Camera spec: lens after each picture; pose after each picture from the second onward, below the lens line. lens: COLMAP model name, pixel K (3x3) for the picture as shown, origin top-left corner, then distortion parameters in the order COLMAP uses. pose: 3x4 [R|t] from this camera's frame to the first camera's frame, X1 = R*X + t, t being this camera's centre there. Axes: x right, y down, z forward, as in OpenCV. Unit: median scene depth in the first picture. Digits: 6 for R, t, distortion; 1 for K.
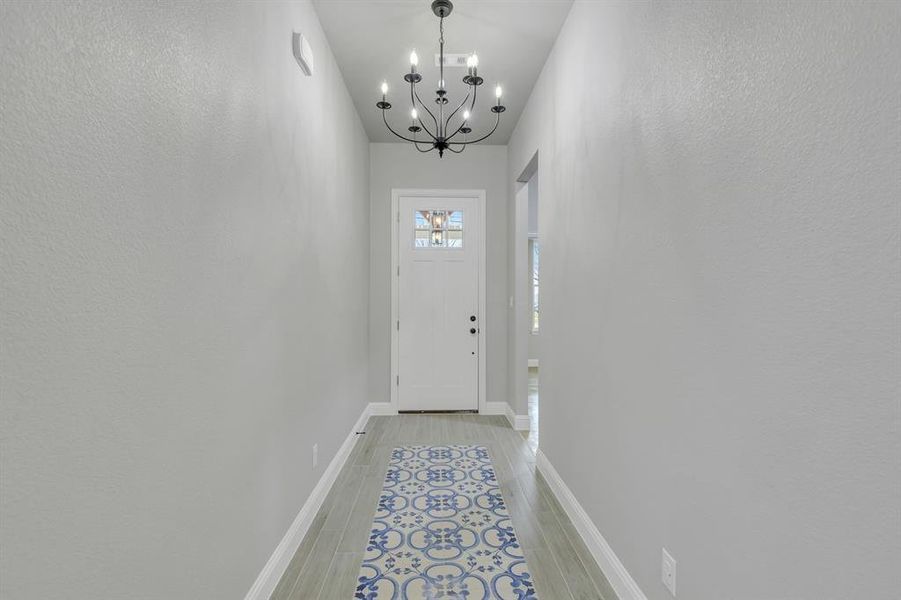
lens RADIAL K [[418.2, 0, 451.1], [0, 418.2, 305.3], [0, 0, 1]] dist [0.016283, -0.013737]
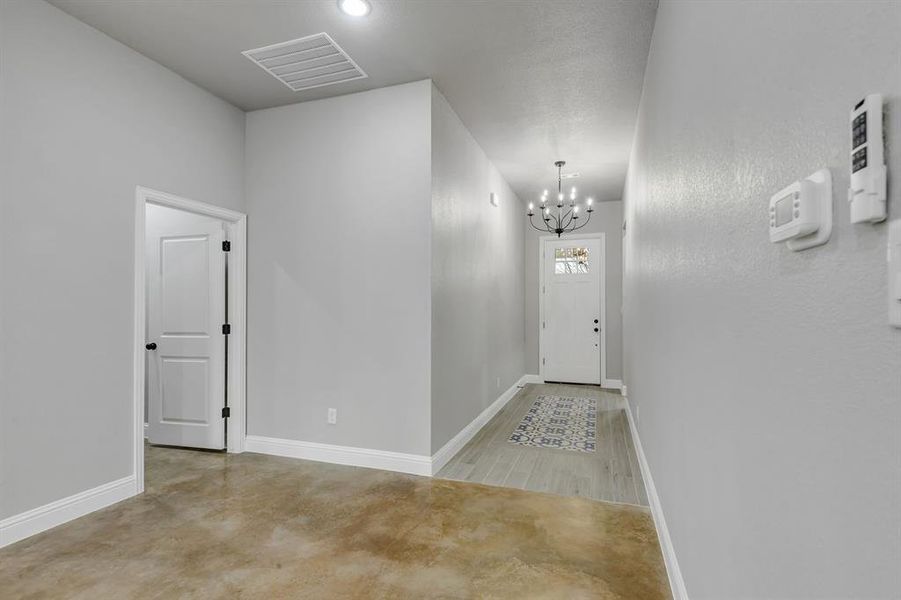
lens RADIAL K [[418.2, 0, 446.0], [0, 418.2, 304.9], [0, 0, 1]] dist [0.016283, -0.013737]
pose [[0.926133, -0.006264, -0.377144, 0.120843], [-0.001718, 0.999782, -0.020824, 0.005746], [0.377192, 0.019934, 0.925920, -0.560013]]
